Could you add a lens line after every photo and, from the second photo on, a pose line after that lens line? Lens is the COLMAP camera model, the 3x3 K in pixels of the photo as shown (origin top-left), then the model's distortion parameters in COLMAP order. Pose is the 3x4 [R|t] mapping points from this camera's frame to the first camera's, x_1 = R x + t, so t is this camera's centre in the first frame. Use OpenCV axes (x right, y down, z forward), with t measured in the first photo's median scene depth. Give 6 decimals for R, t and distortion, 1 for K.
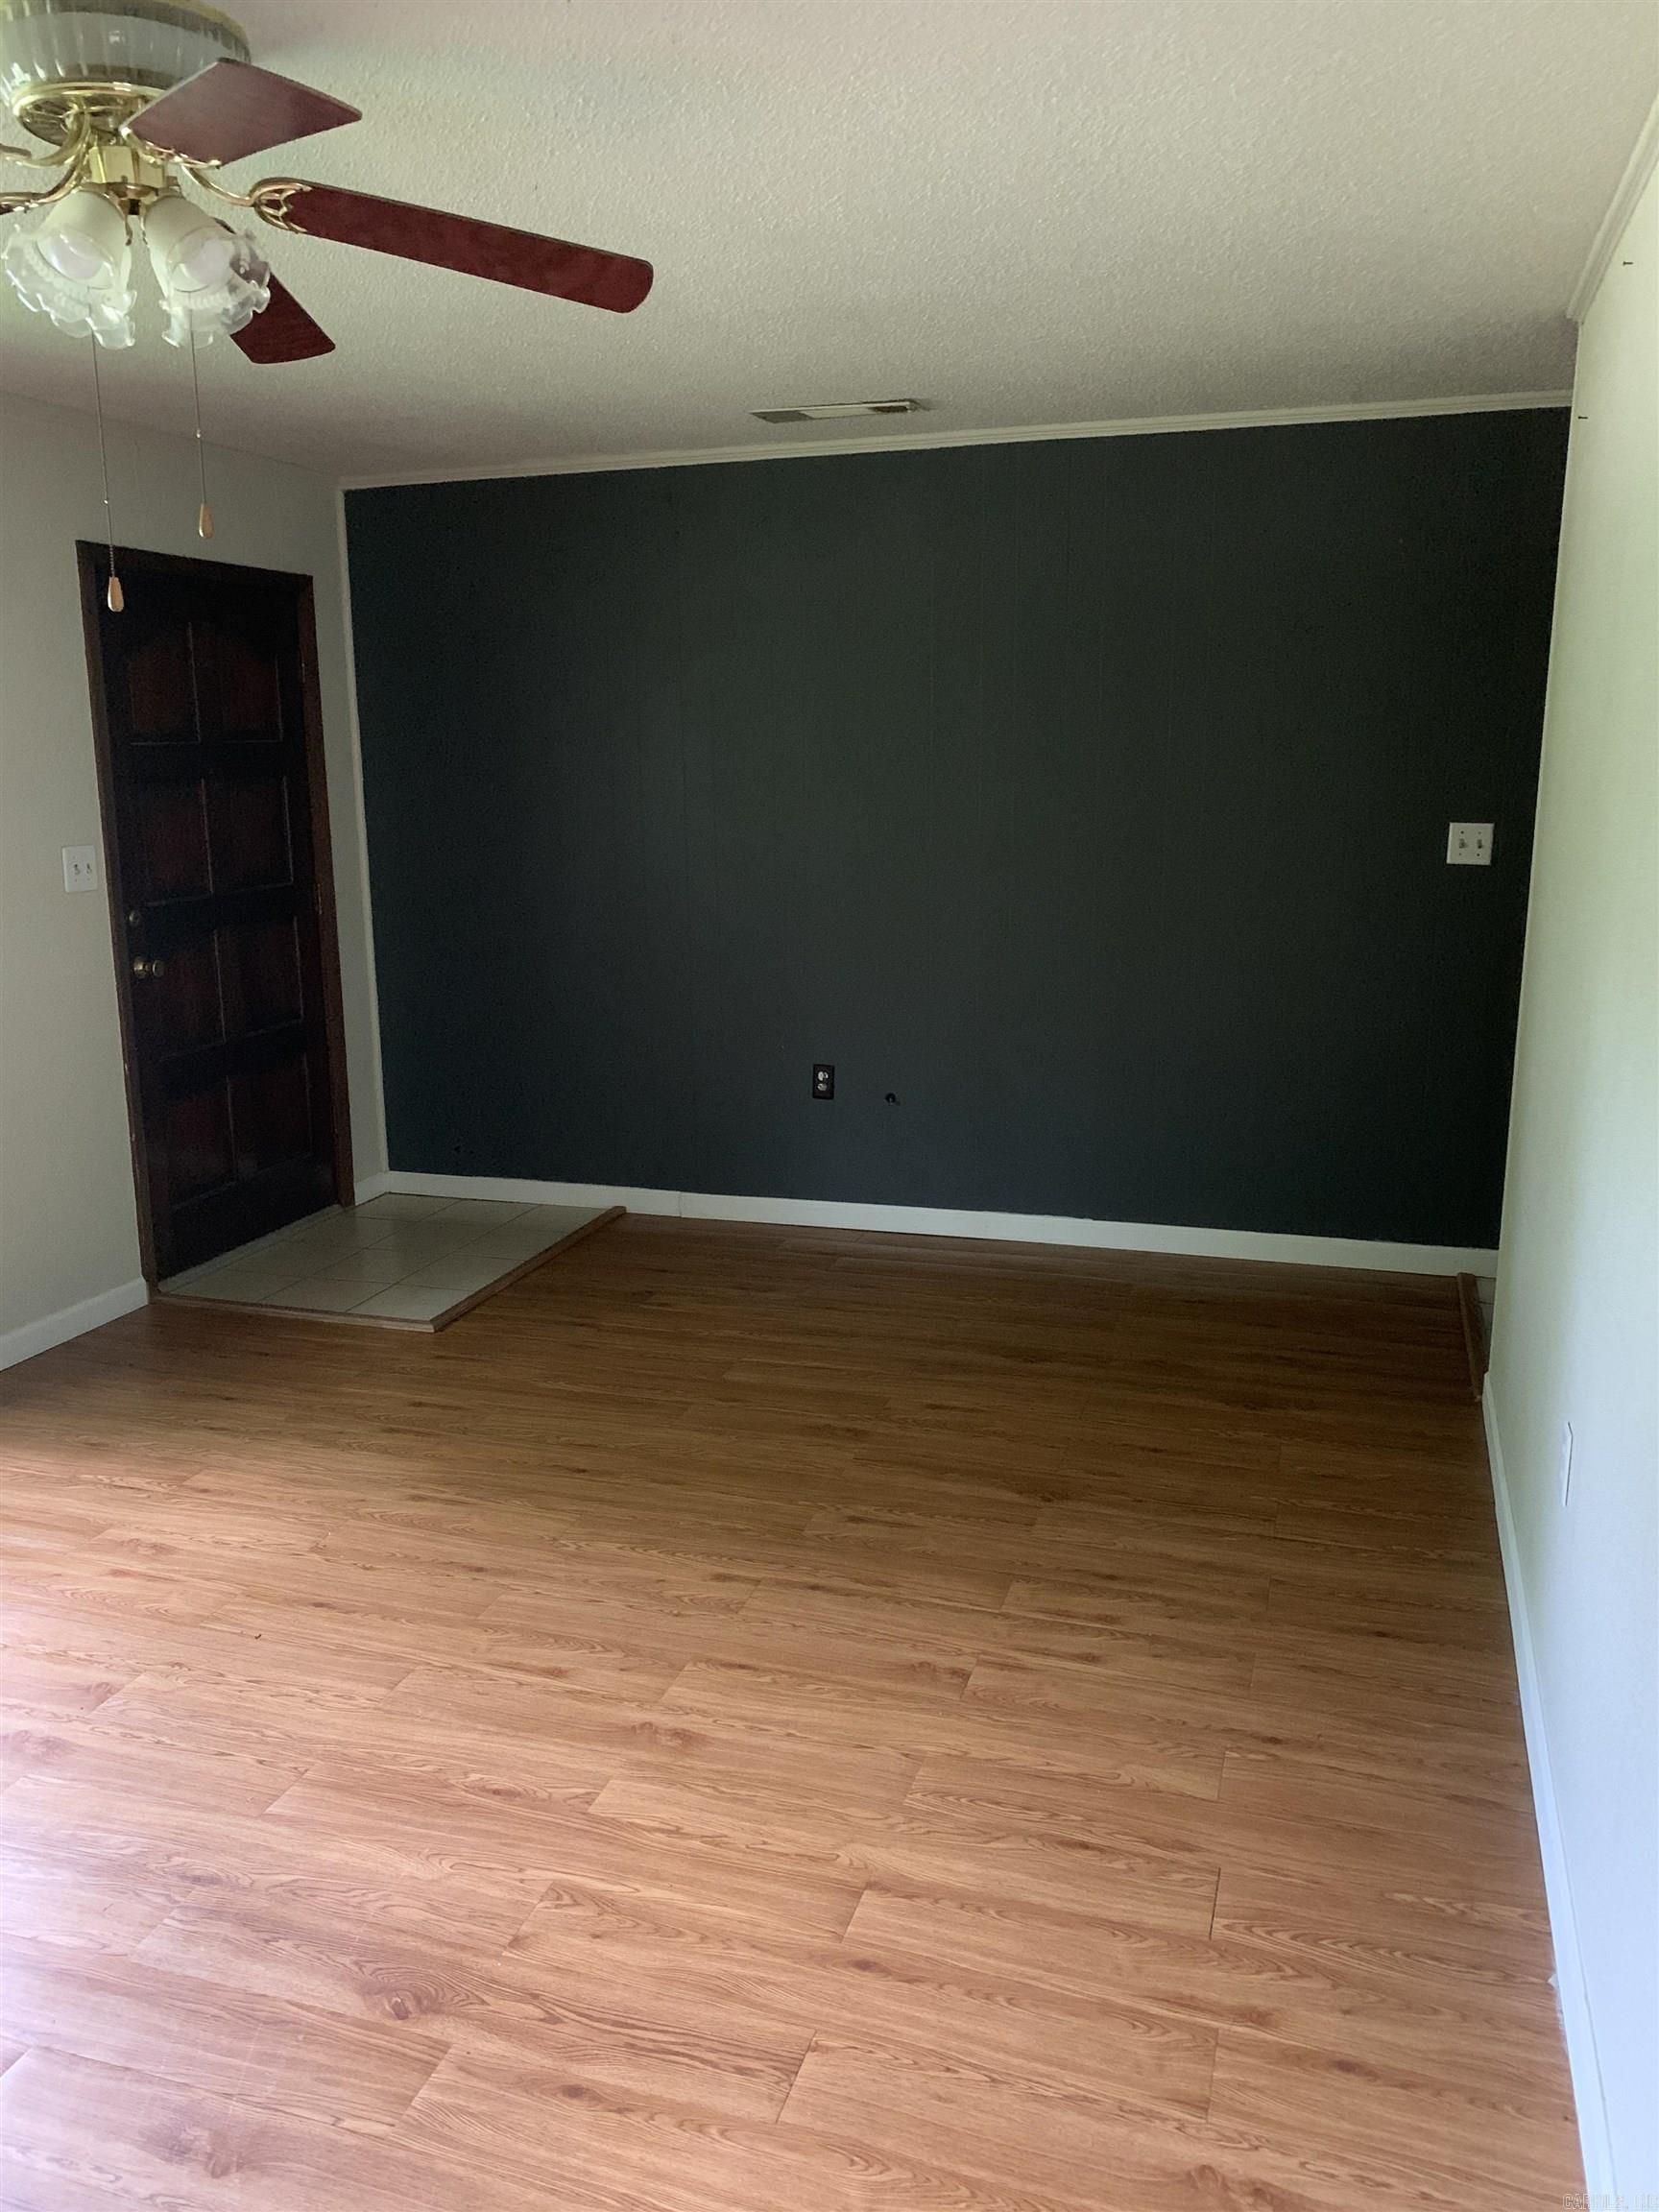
lens RADIAL K [[1689.8, 0, 831.4], [0, 1689.8, 1114.0], [0, 0, 1]] dist [0.011504, -0.000571]
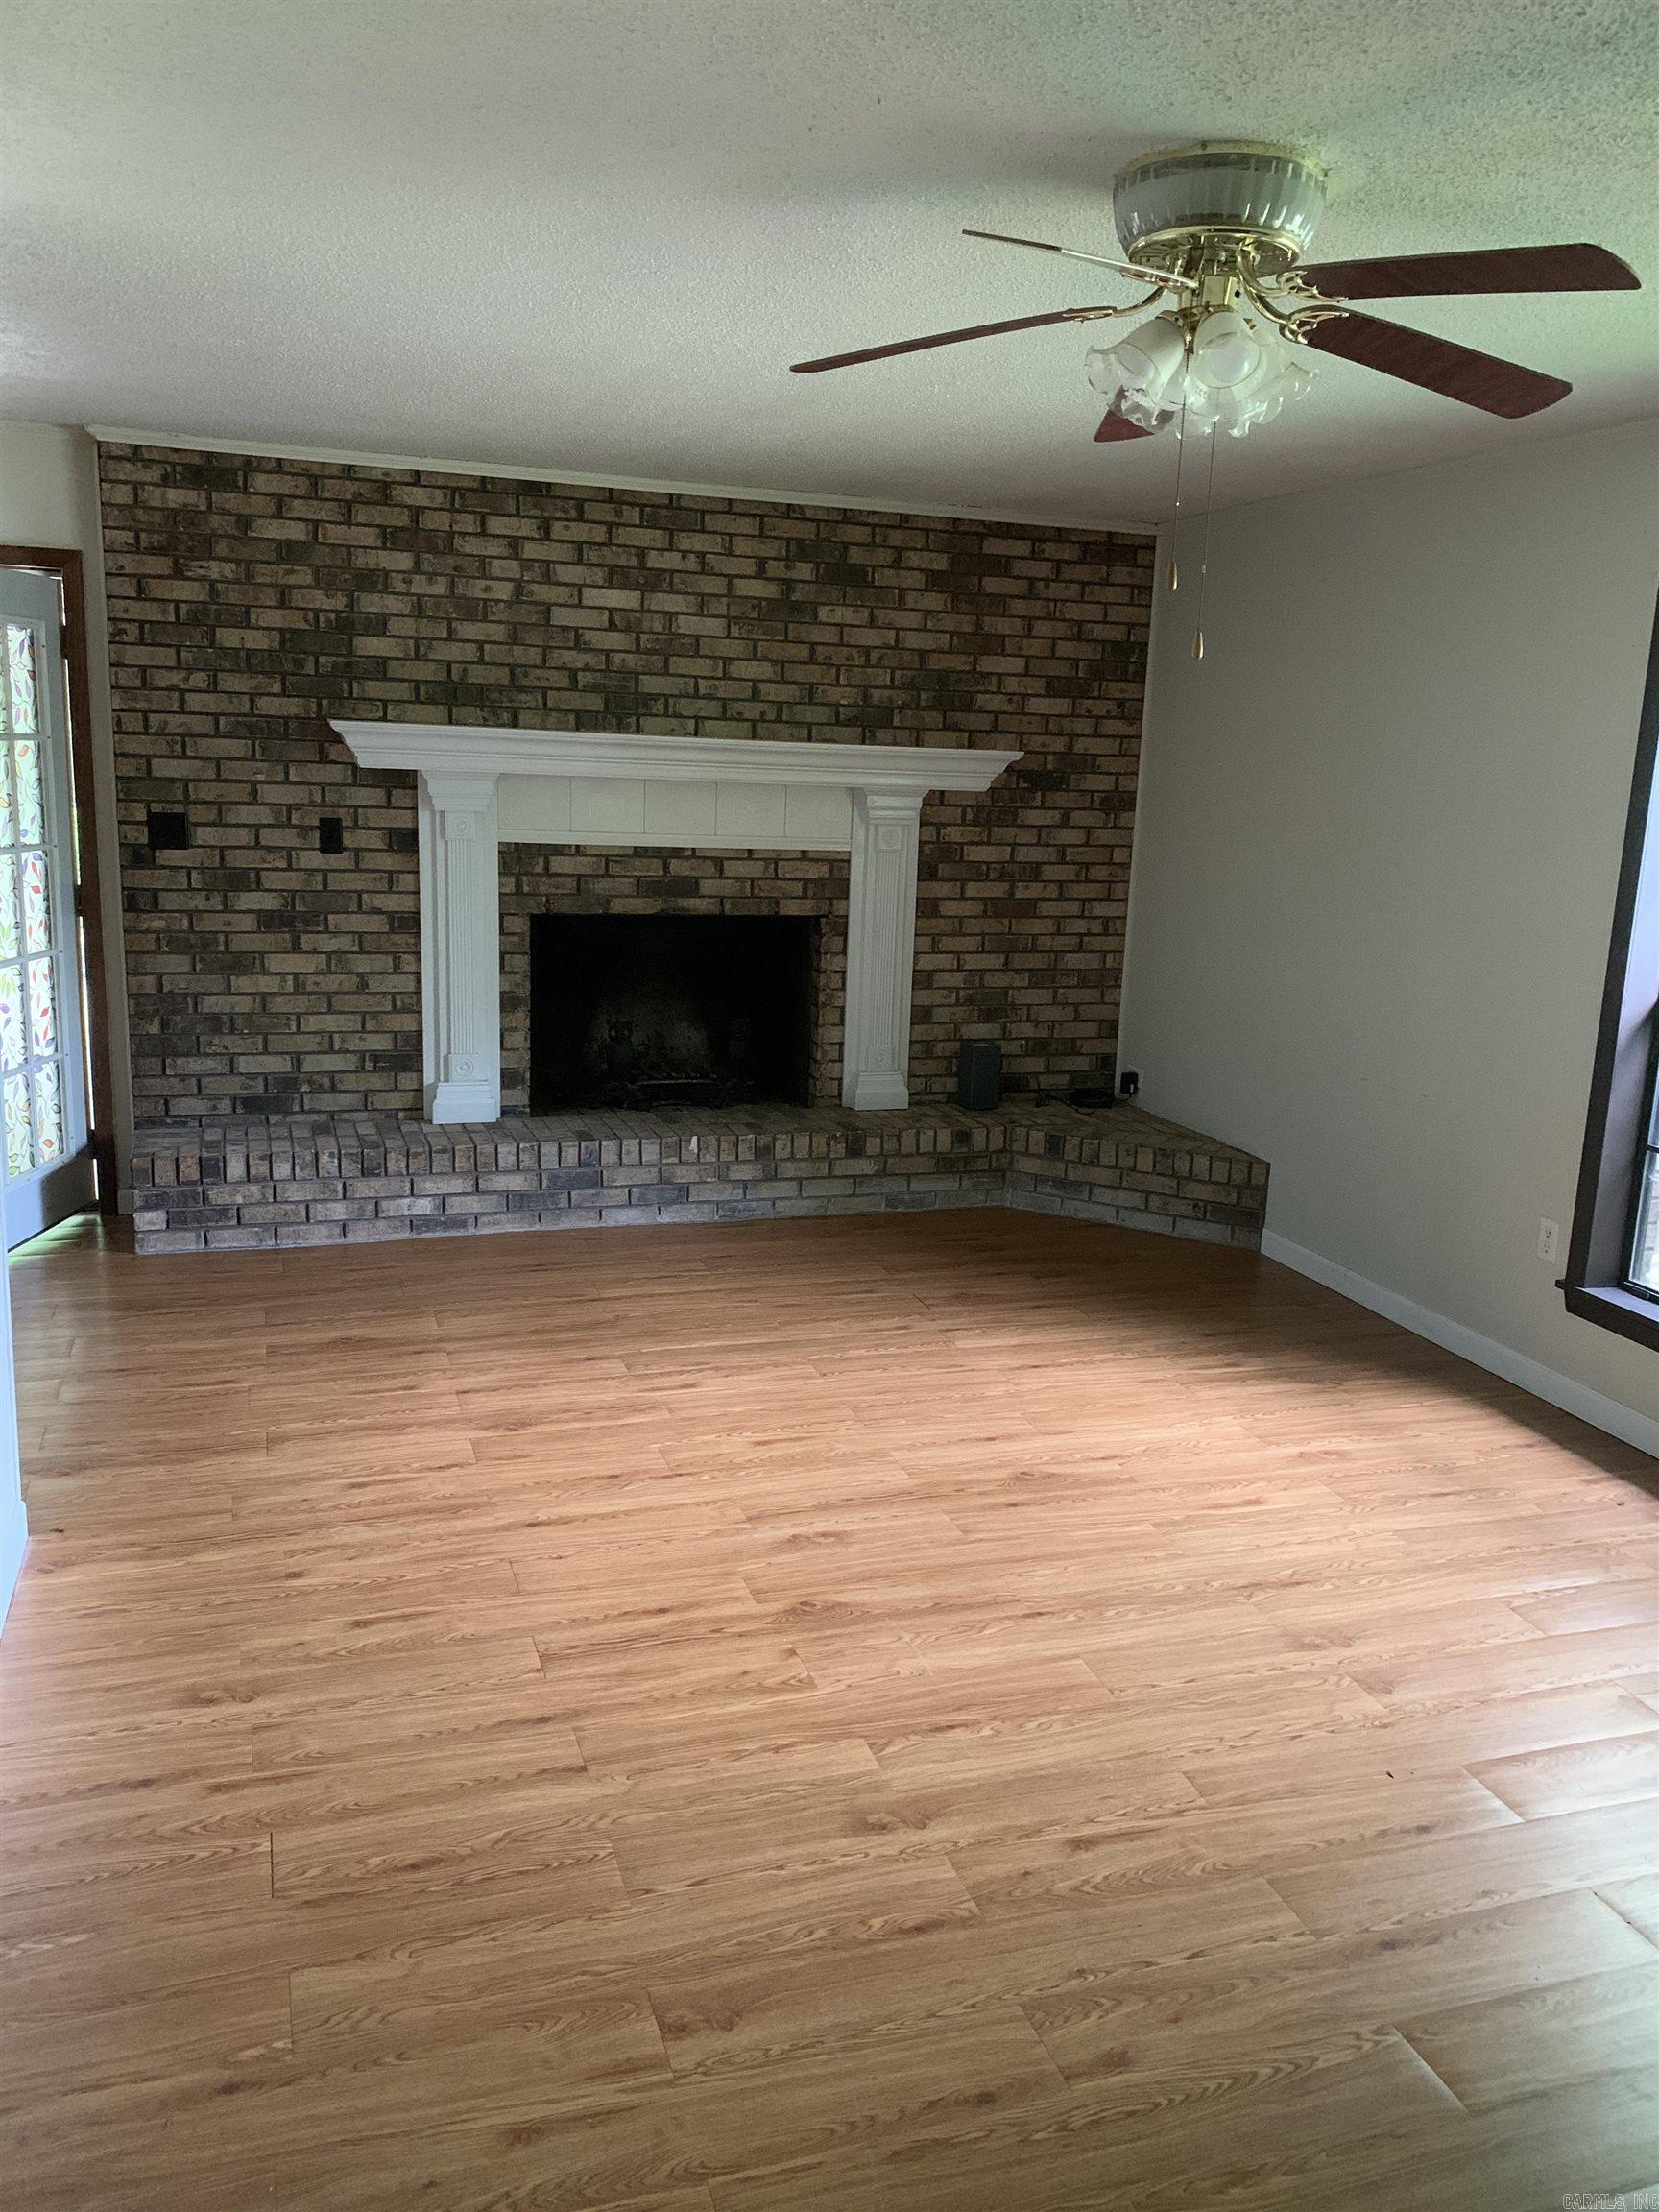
lens RADIAL K [[1689.8, 0, 827.9], [0, 1689.8, 1107.6], [0, 0, 1]] dist [0.011504, -0.000571]
pose [[-0.802856, 0.098092, -0.588048, 0.482425], [-0.165521, 0.910916, 0.377934, -0.371519], [0.572735, 0.400761, -0.715098, 1.632916]]
